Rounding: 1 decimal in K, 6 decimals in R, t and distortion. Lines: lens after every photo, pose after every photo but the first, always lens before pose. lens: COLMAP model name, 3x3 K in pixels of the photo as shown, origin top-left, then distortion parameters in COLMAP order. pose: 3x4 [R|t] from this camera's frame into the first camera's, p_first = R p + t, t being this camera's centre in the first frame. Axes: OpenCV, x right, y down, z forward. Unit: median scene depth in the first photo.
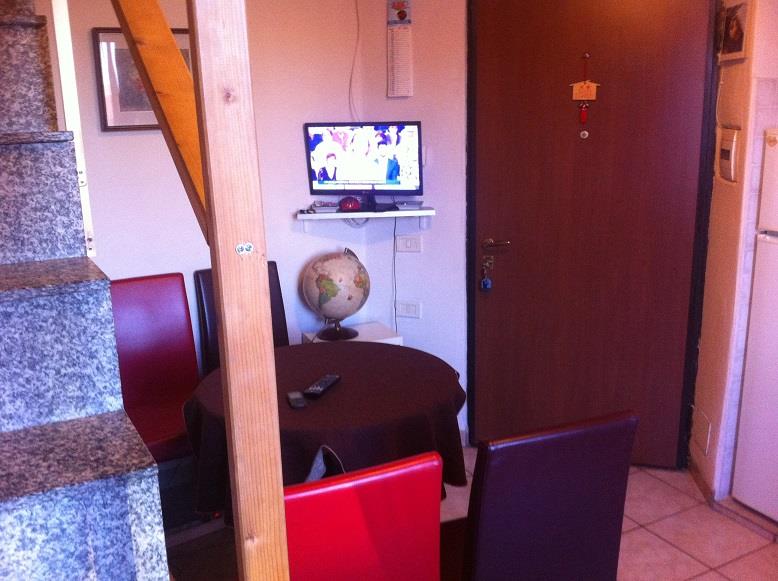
lens RADIAL K [[731.4, 0, 389.0], [0, 731.4, 290.5], [0, 0, 1]] dist [0.088152, -0.274124]
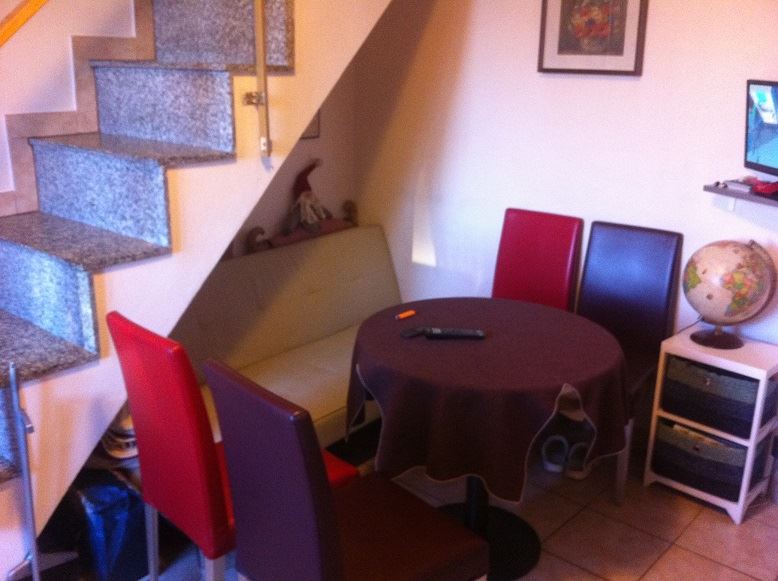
lens RADIAL K [[731.4, 0, 389.0], [0, 731.4, 290.5], [0, 0, 1]] dist [0.088152, -0.274124]
pose [[0.361010, 0.311690, -0.878932, 1.136057], [-0.244850, 0.941106, 0.233169, -0.216940], [0.899844, 0.131030, 0.416066, 0.747577]]
